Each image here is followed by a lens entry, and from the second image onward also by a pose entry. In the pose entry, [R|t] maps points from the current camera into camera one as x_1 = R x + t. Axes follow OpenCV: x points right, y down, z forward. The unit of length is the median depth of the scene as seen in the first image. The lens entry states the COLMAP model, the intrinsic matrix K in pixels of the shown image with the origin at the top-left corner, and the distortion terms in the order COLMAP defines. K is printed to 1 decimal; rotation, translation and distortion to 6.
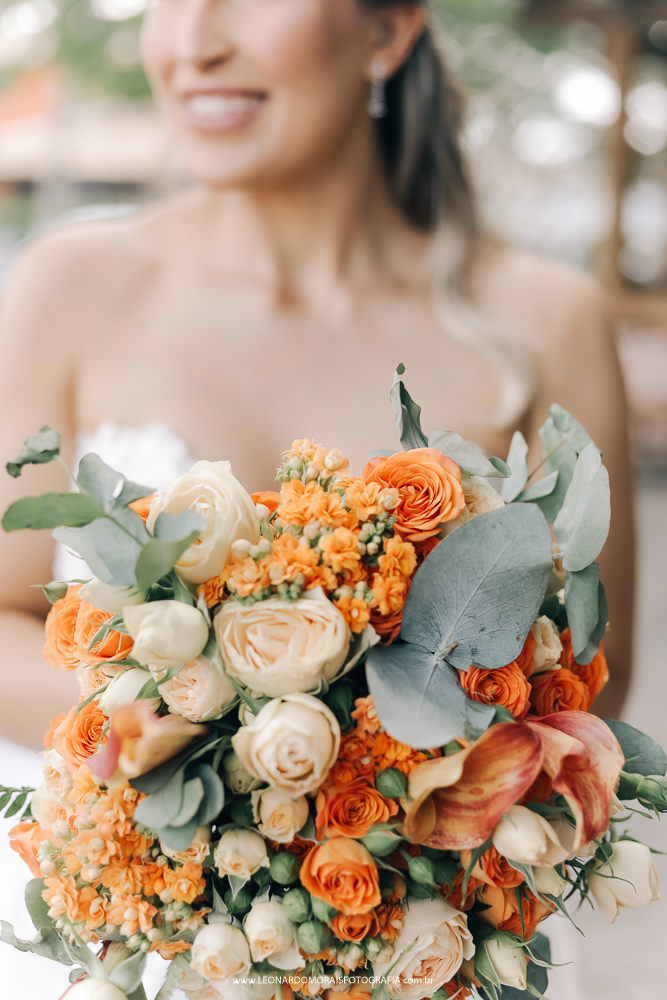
lens RADIAL K [[1513.9, 0, 333.5], [0, 1513.9, 500.0], [0, 0, 1]] dist [-0.076197, 0.000806]
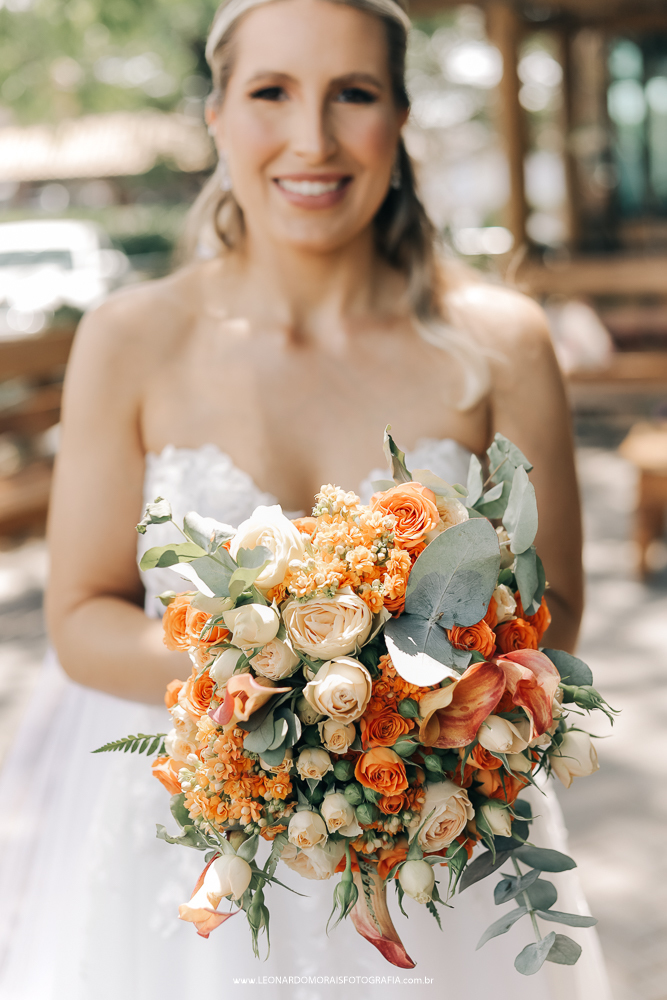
lens RADIAL K [[1453.3, 0, 333.5], [0, 1453.3, 500.0], [0, 0, 1]] dist [-0.029087, 0.024240]
pose [[0.995360, -0.096119, -0.004423, -0.009854], [0.096218, 0.993969, 0.052611, -0.103804], [-0.000661, -0.052792, 0.998605, -0.443134]]
